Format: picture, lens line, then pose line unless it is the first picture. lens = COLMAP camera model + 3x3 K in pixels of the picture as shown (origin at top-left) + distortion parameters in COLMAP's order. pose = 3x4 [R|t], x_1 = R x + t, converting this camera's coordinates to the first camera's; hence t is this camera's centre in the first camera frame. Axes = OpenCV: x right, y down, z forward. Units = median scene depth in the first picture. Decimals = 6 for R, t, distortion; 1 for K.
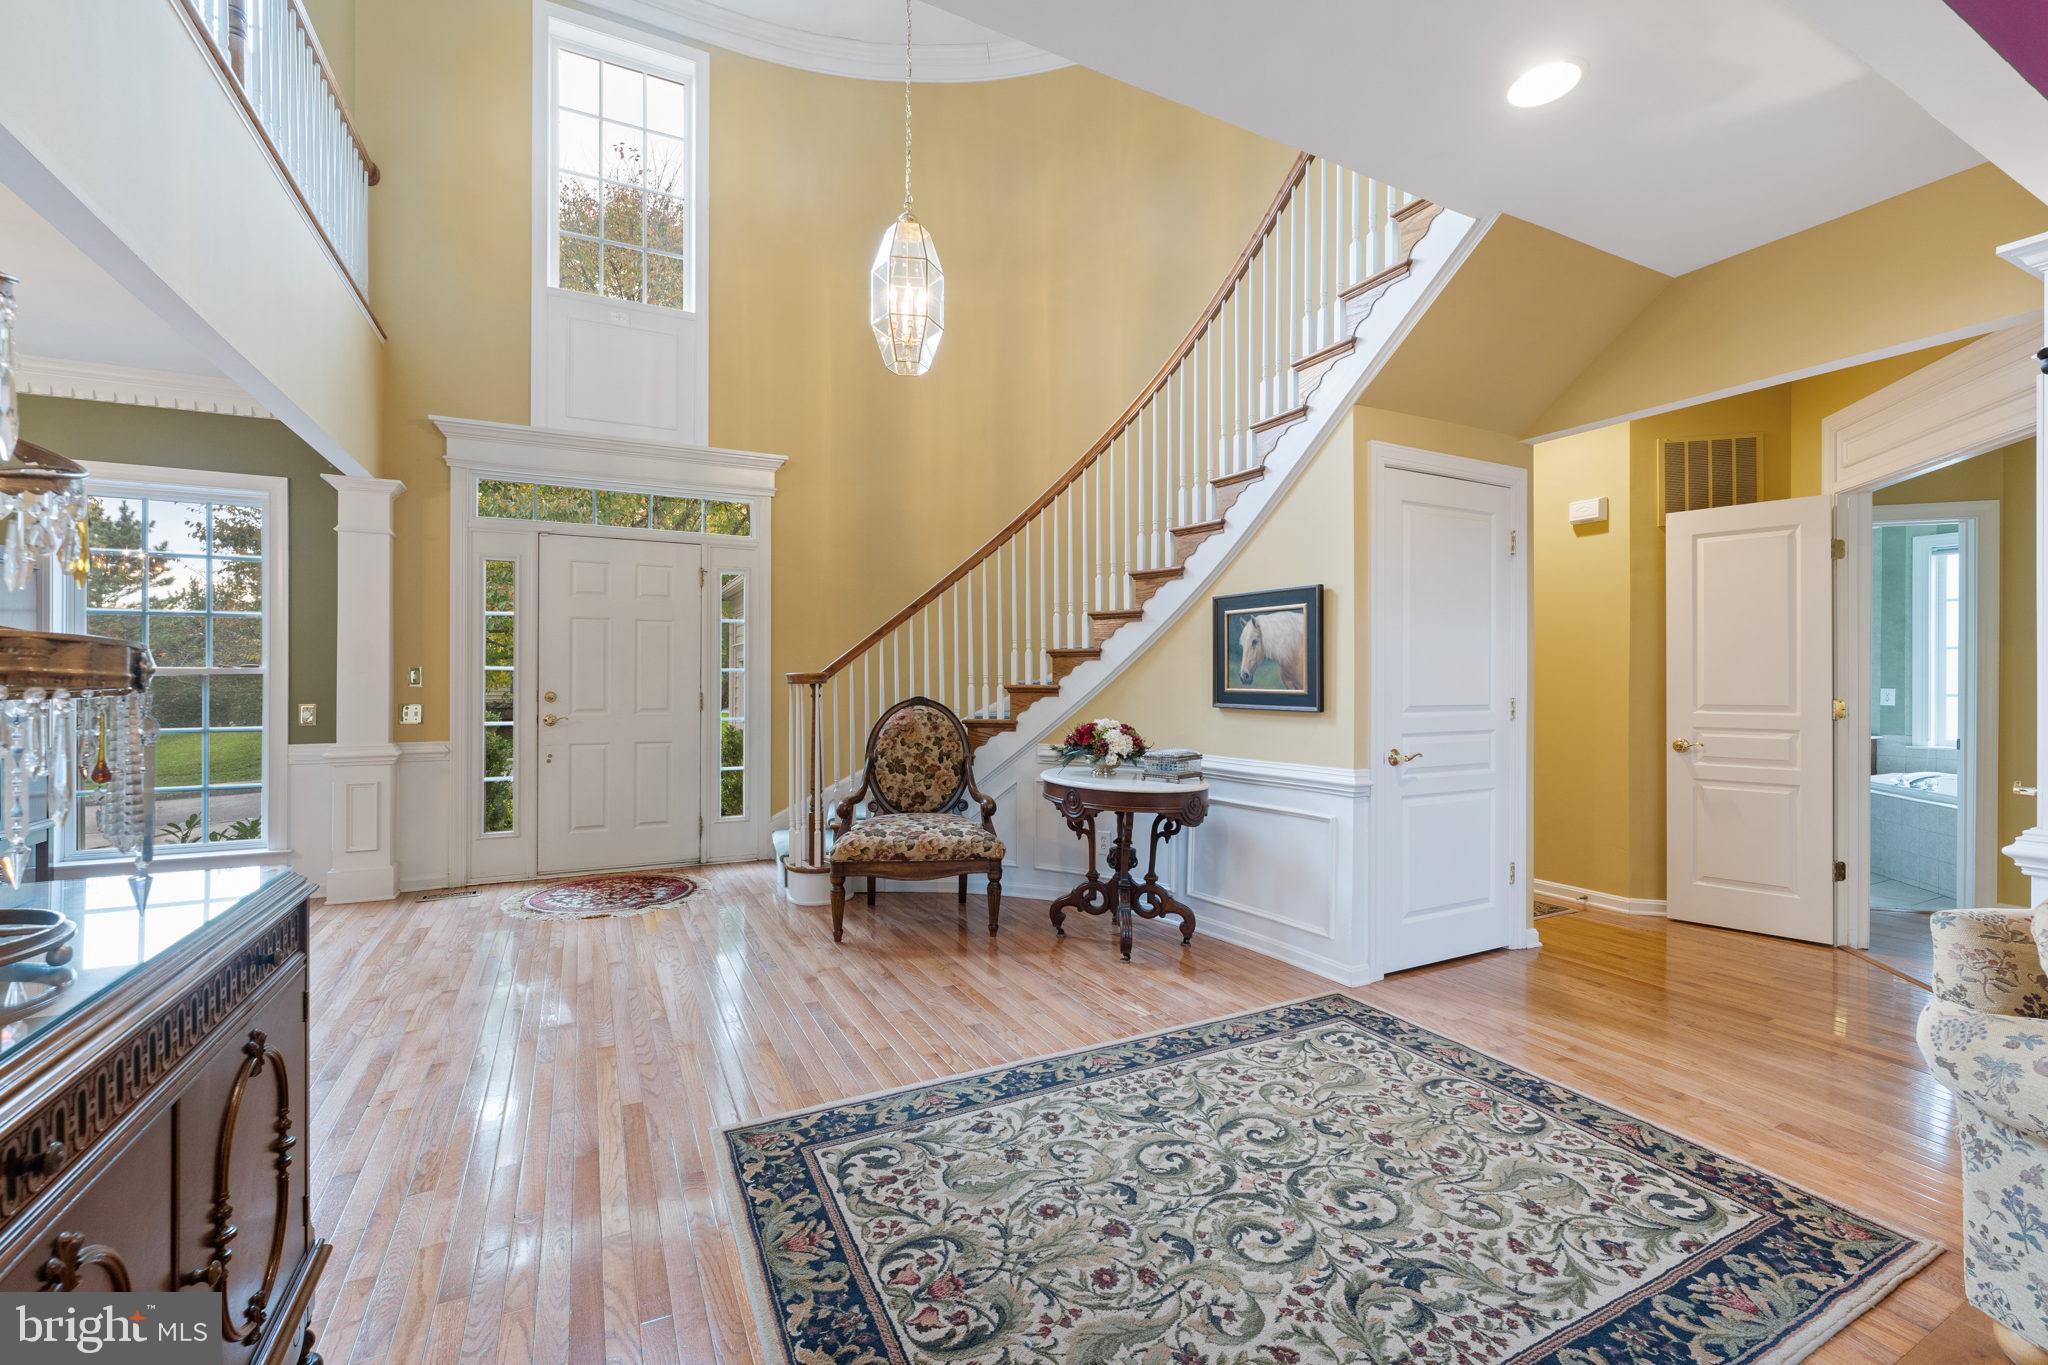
lens RADIAL K [[845.7, 0, 1020.0], [0, 845.7, 688.3], [0, 0, 1]] dist [0.003222, 0.000234]
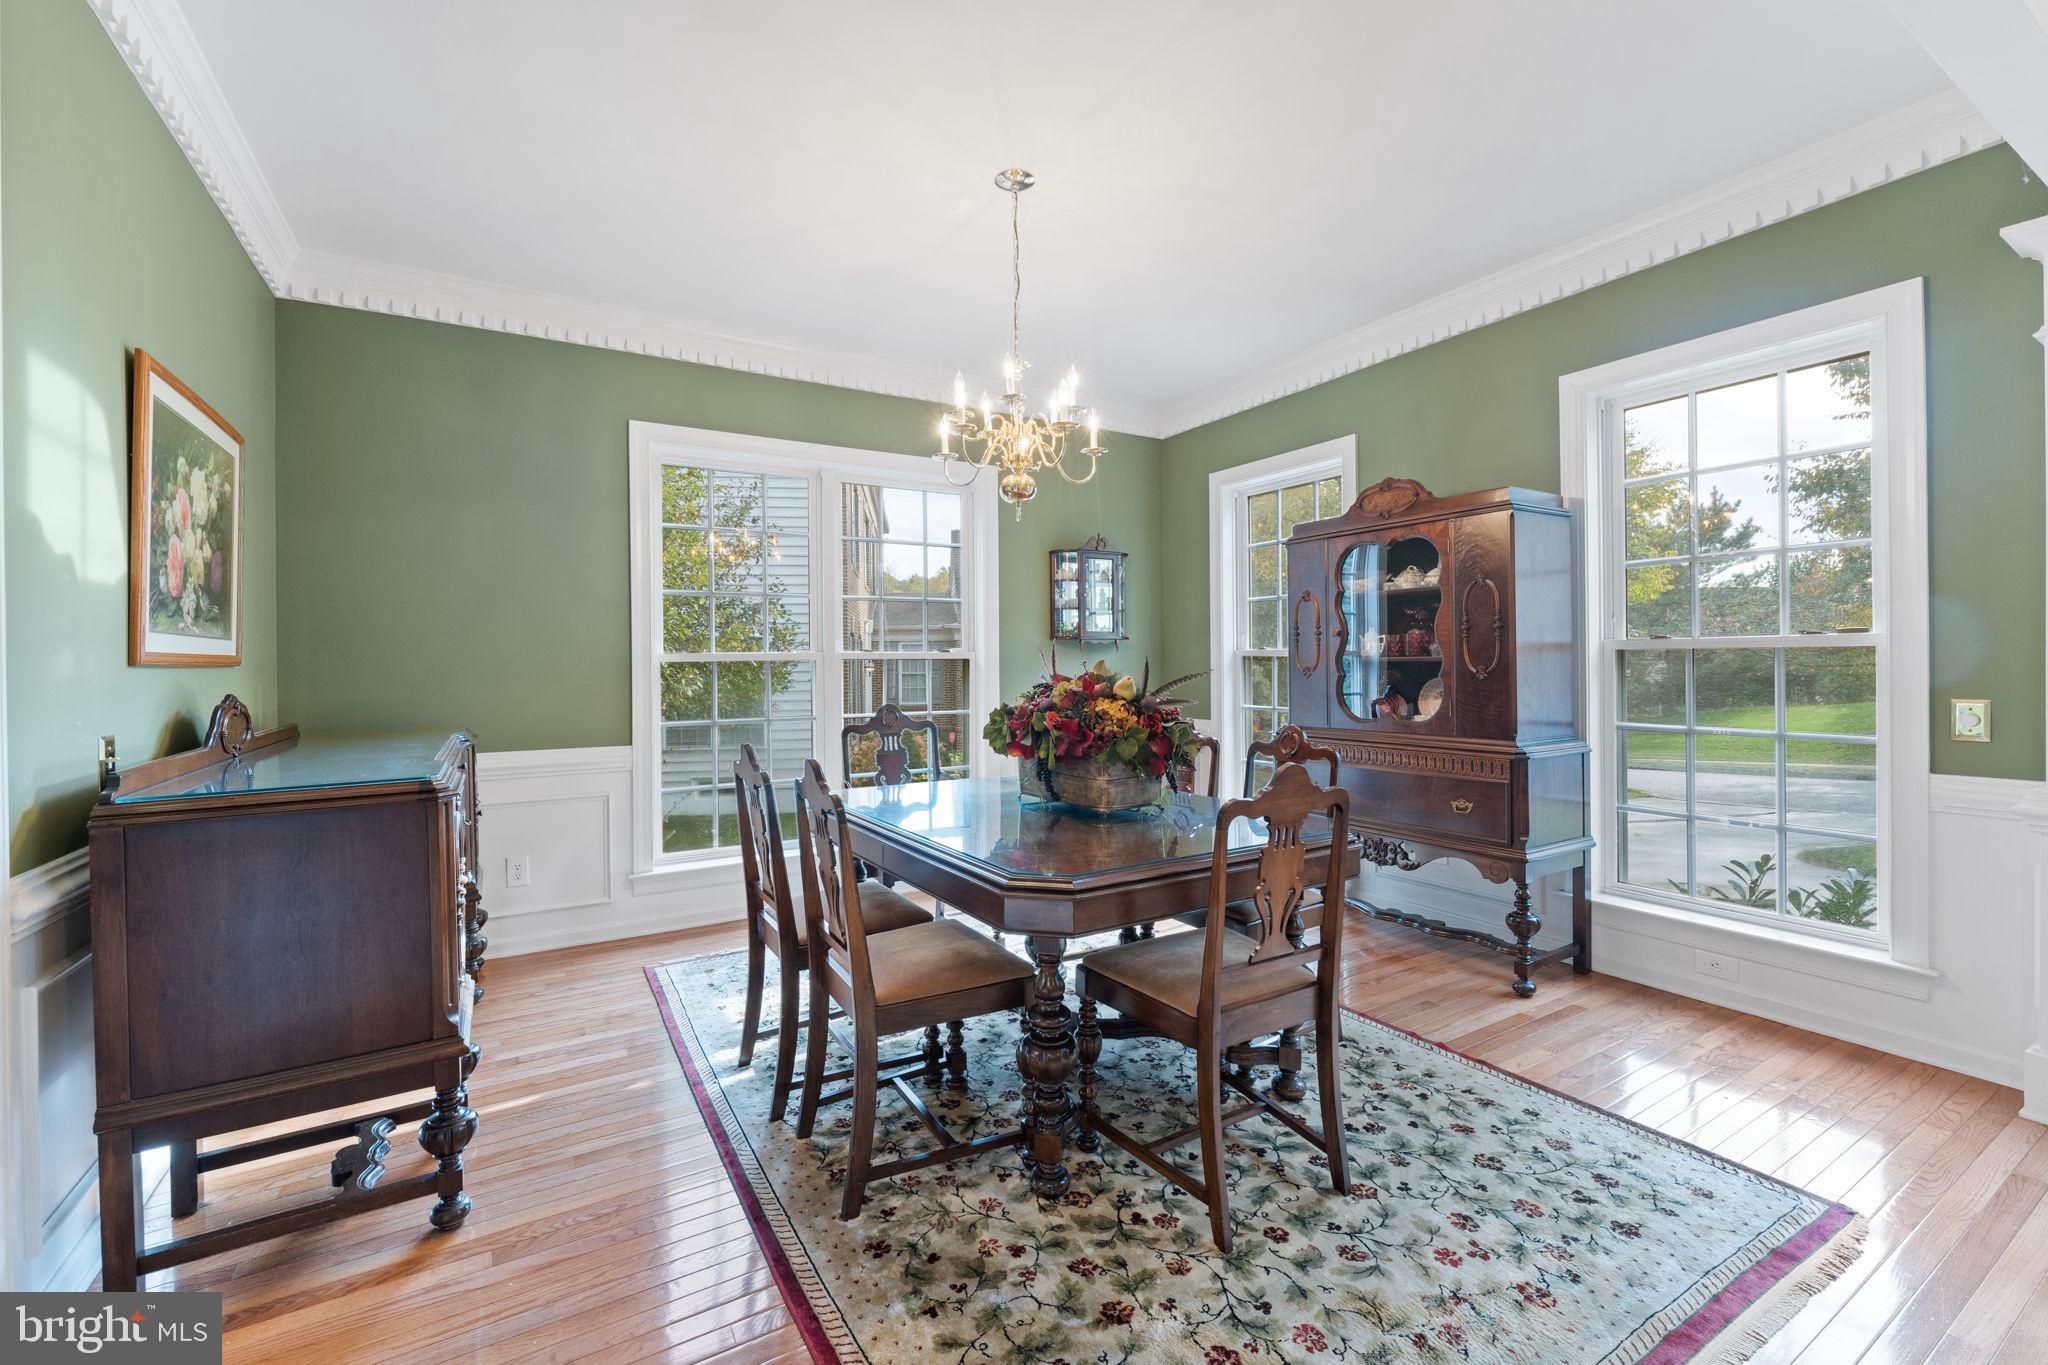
lens RADIAL K [[845.7, 0, 1020.1], [0, 845.7, 671.3], [0, 0, 1]] dist [0.003222, 0.000234]
pose [[0.070105, 0.007495, -0.997511, -0.361419], [0.009249, 0.999924, 0.008163, -0.008420], [0.997497, -0.009798, 0.070031, 0.381585]]
